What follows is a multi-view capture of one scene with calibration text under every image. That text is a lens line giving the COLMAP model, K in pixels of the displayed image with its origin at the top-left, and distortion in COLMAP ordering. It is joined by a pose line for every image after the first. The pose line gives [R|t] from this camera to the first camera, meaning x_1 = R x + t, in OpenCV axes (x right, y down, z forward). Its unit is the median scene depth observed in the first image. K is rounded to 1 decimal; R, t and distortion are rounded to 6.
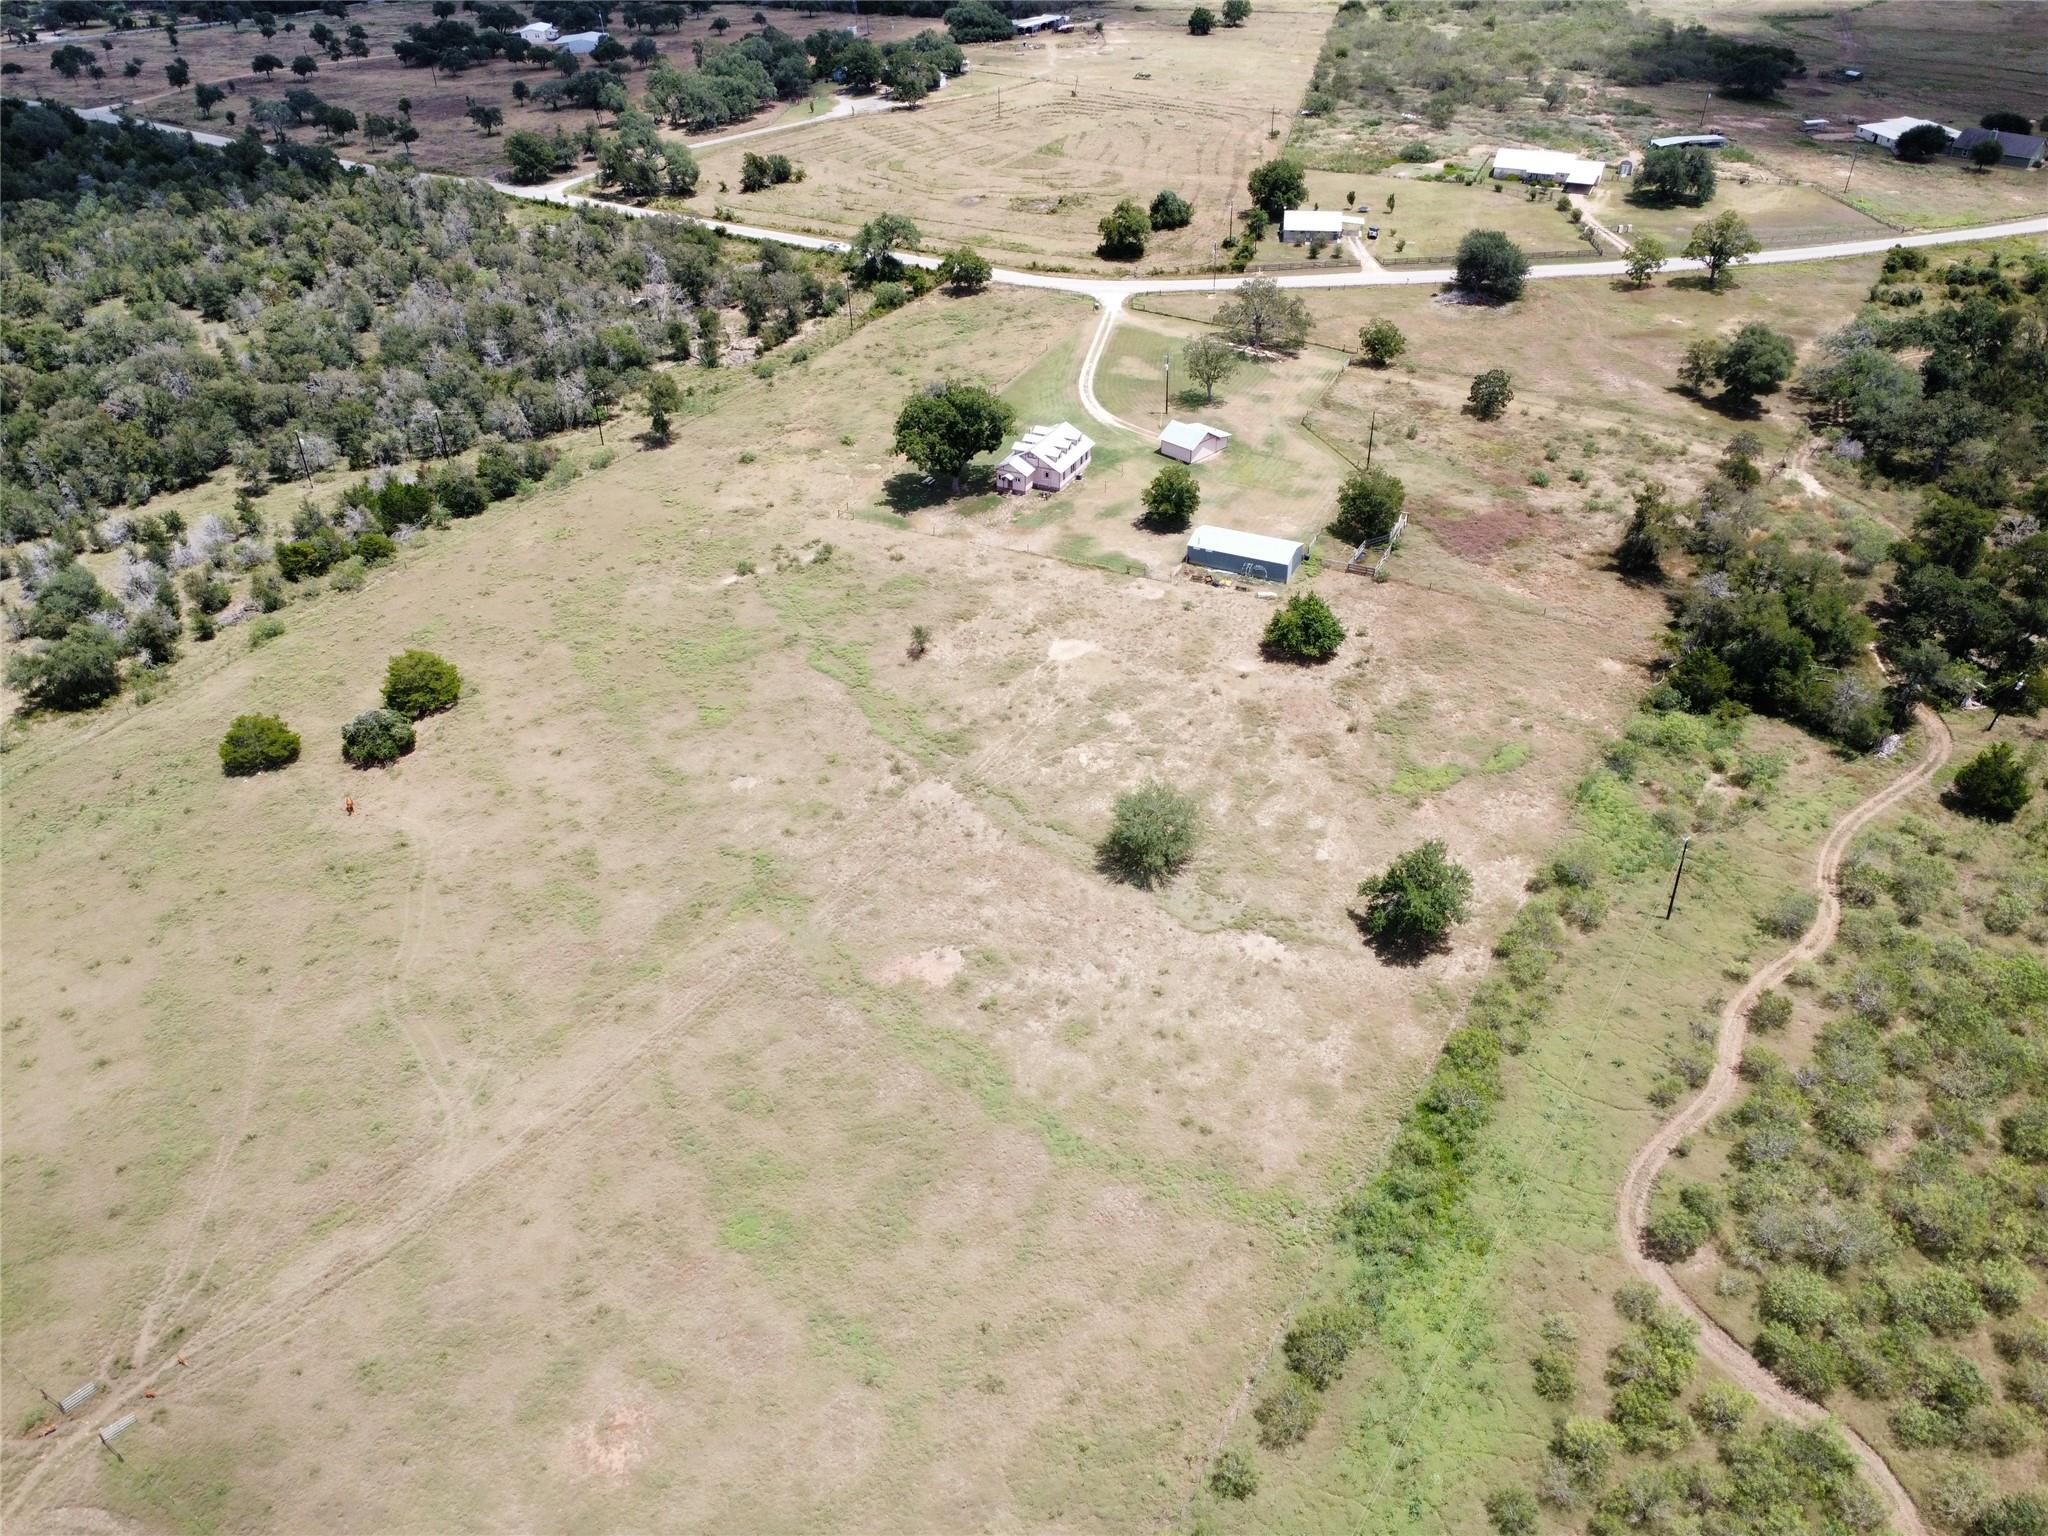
lens RADIAL K [[1536.2, 0, 1027.1], [0, 1536.2, 755.0], [0, 0, 1]] dist [0.004565, -0.004021]
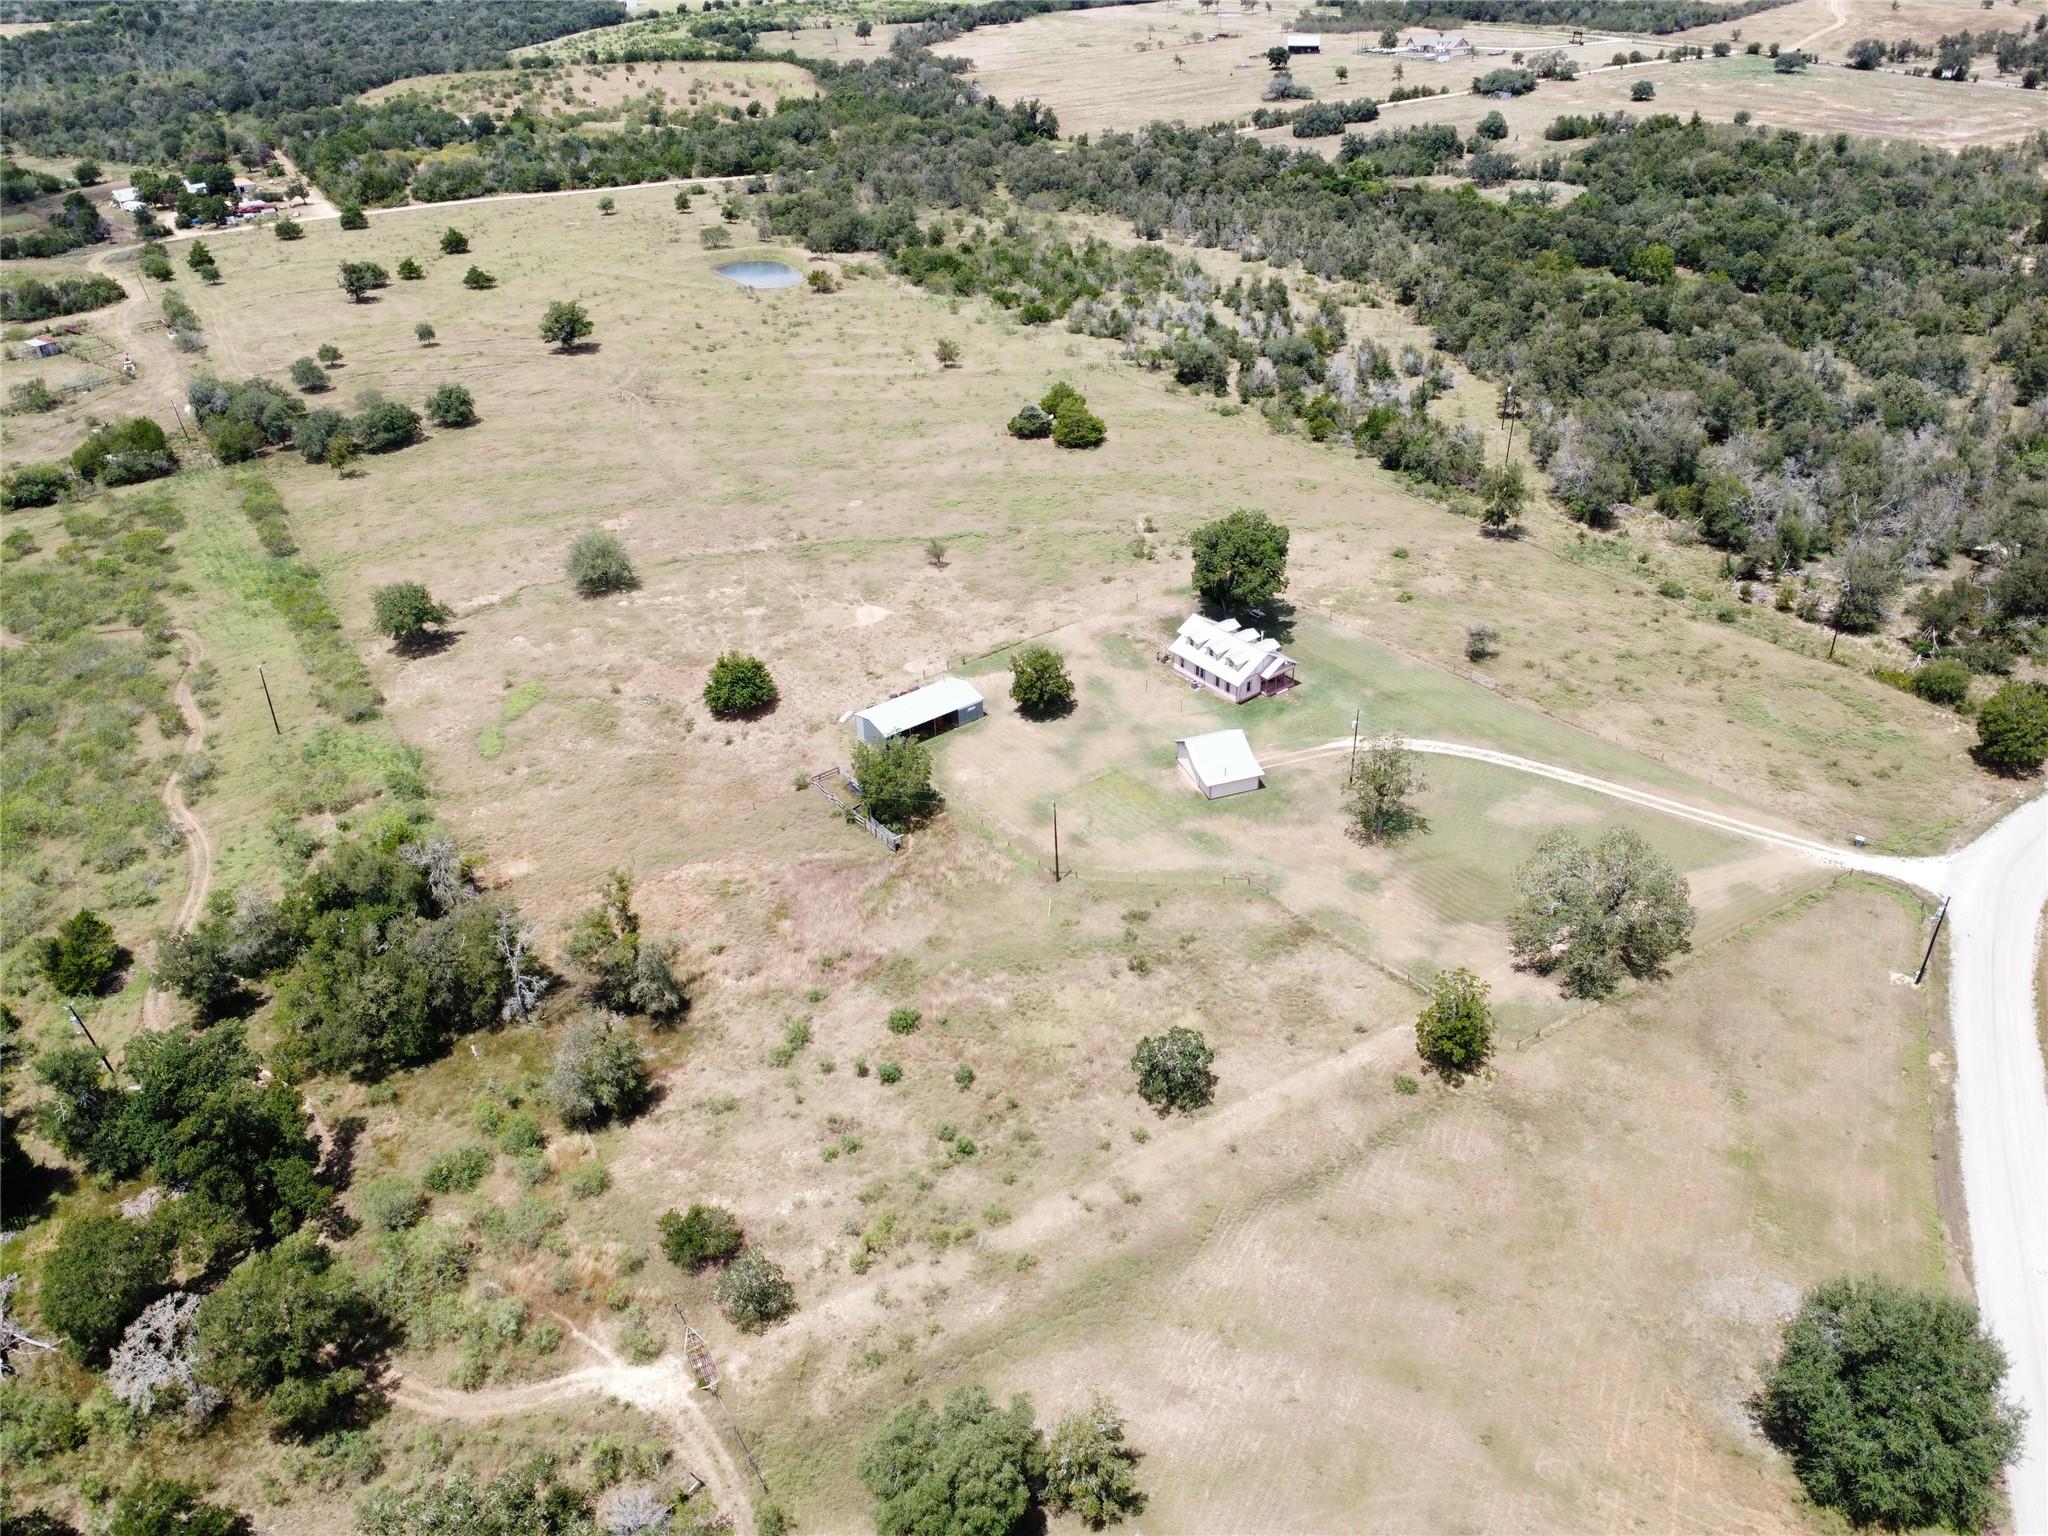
lens RADIAL K [[1536.2, 0, 1027.1], [0, 1536.2, 755.0], [0, 0, 1]] dist [0.004565, -0.004021]
pose [[-0.443720, 0.494683, -0.747263, 0.877351], [-0.481598, 0.571578, 0.664351, -0.820912], [0.755762, 0.654666, -0.015382, 1.191891]]
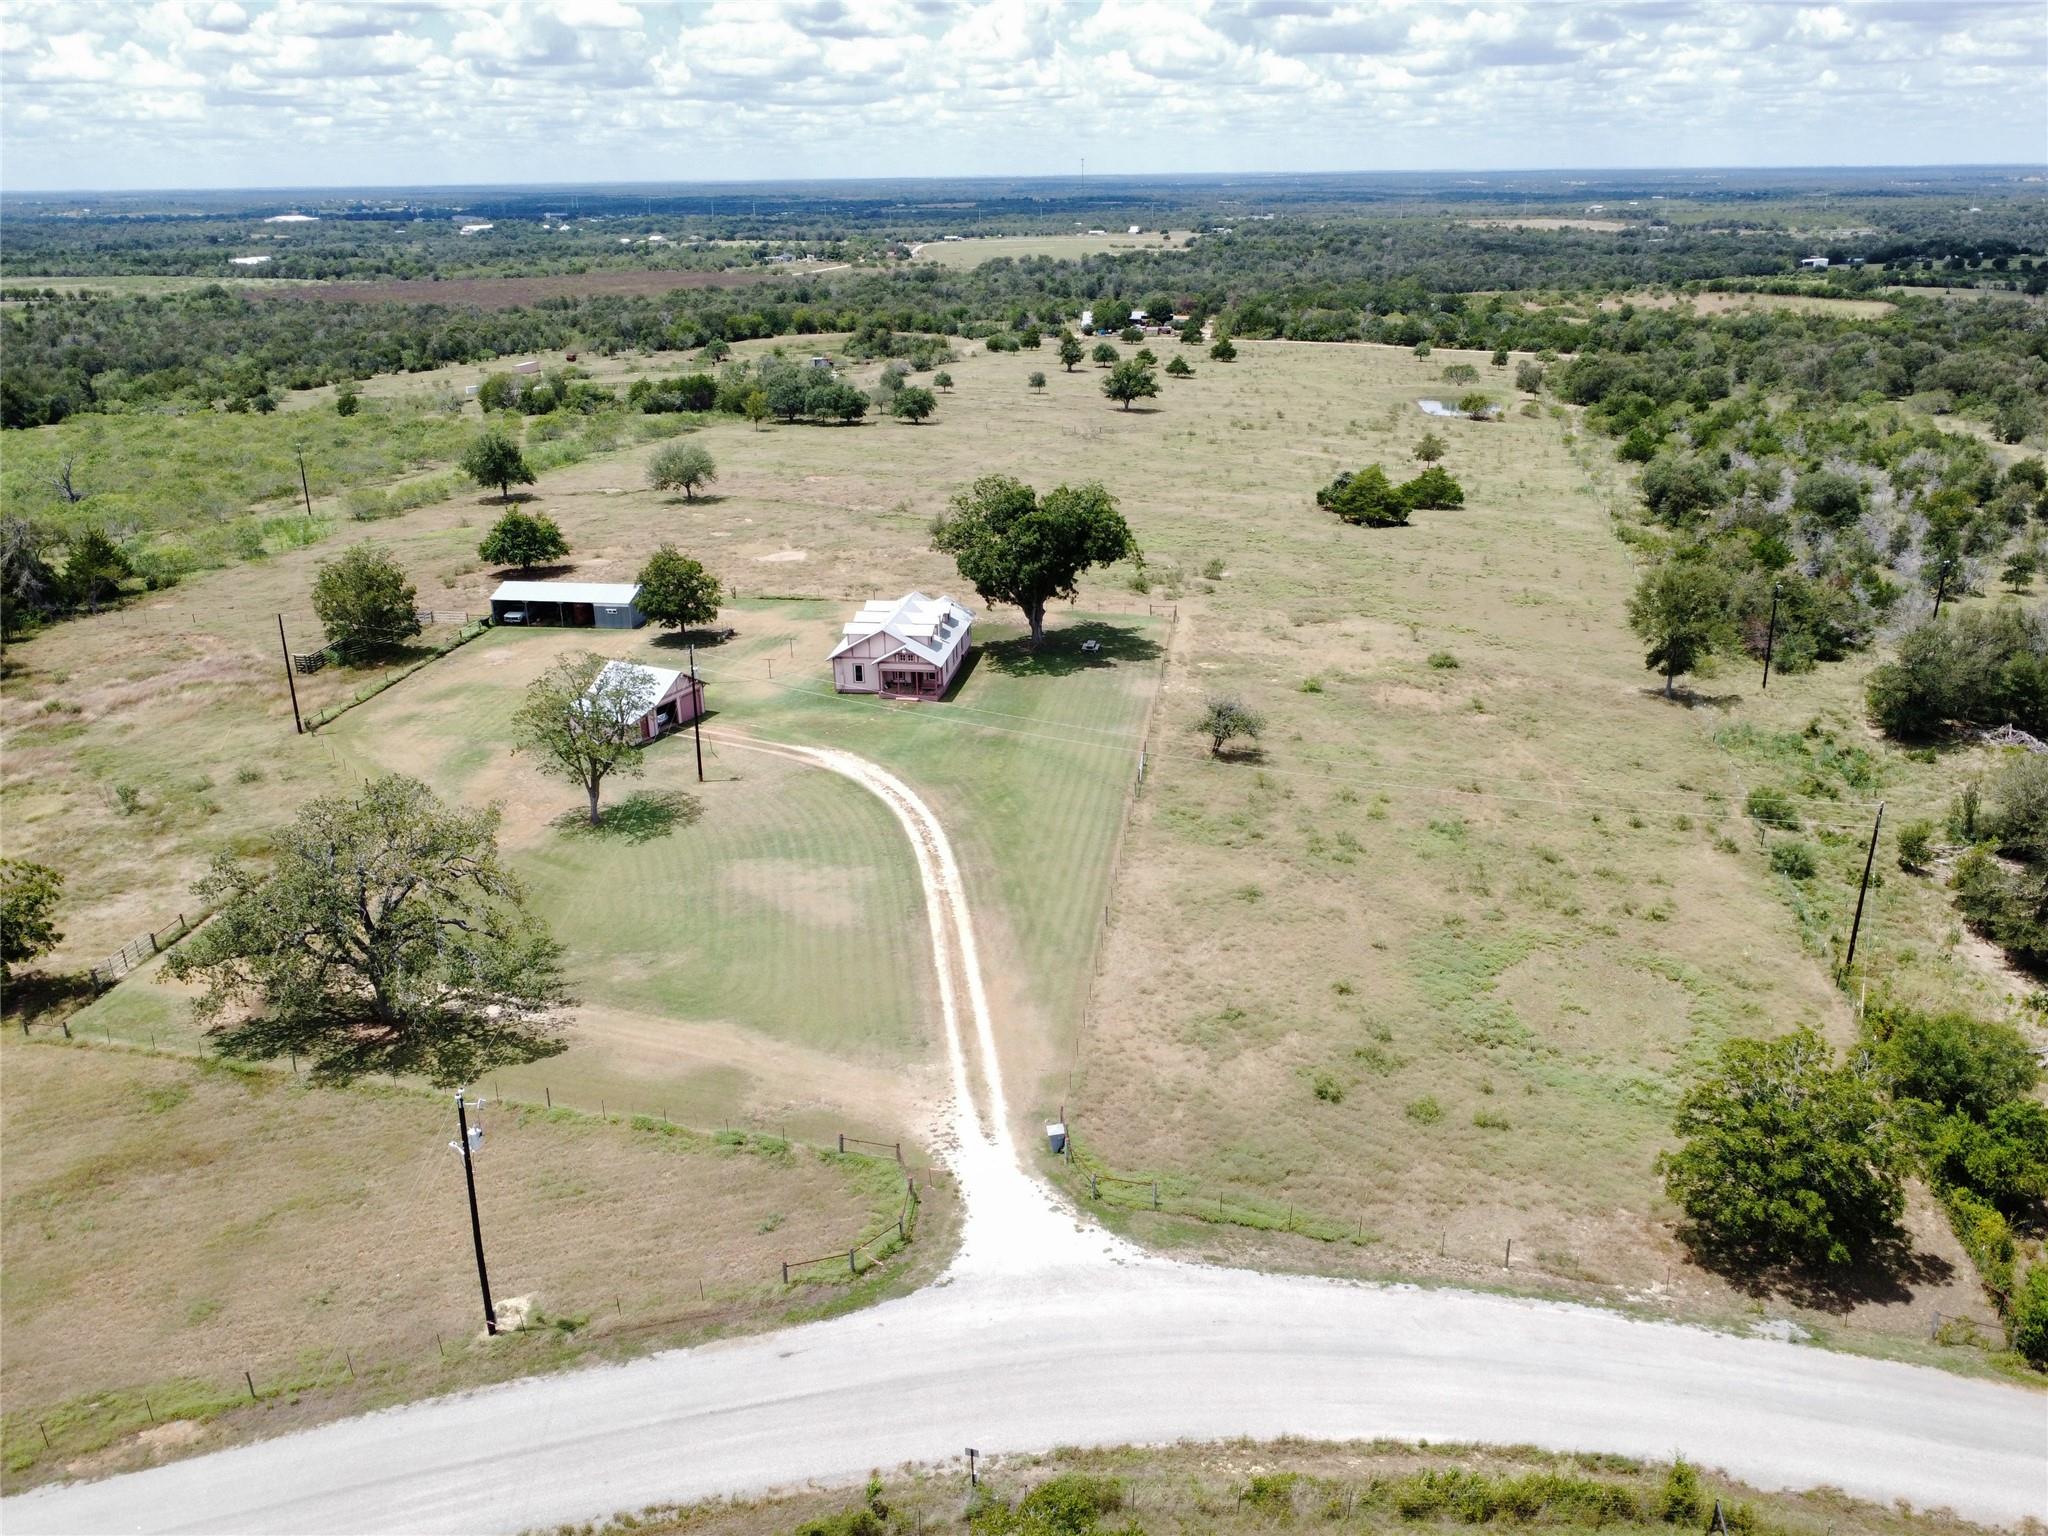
lens RADIAL K [[1536.2, 0, 1027.1], [0, 1536.2, 755.0], [0, 0, 1]] dist [0.004565, -0.004021]
pose [[-0.953473, 0.131980, -0.271054, 0.159503], [-0.146515, 0.582910, 0.799218, -0.781932], [0.263481, 0.801746, -0.536452, 1.668989]]
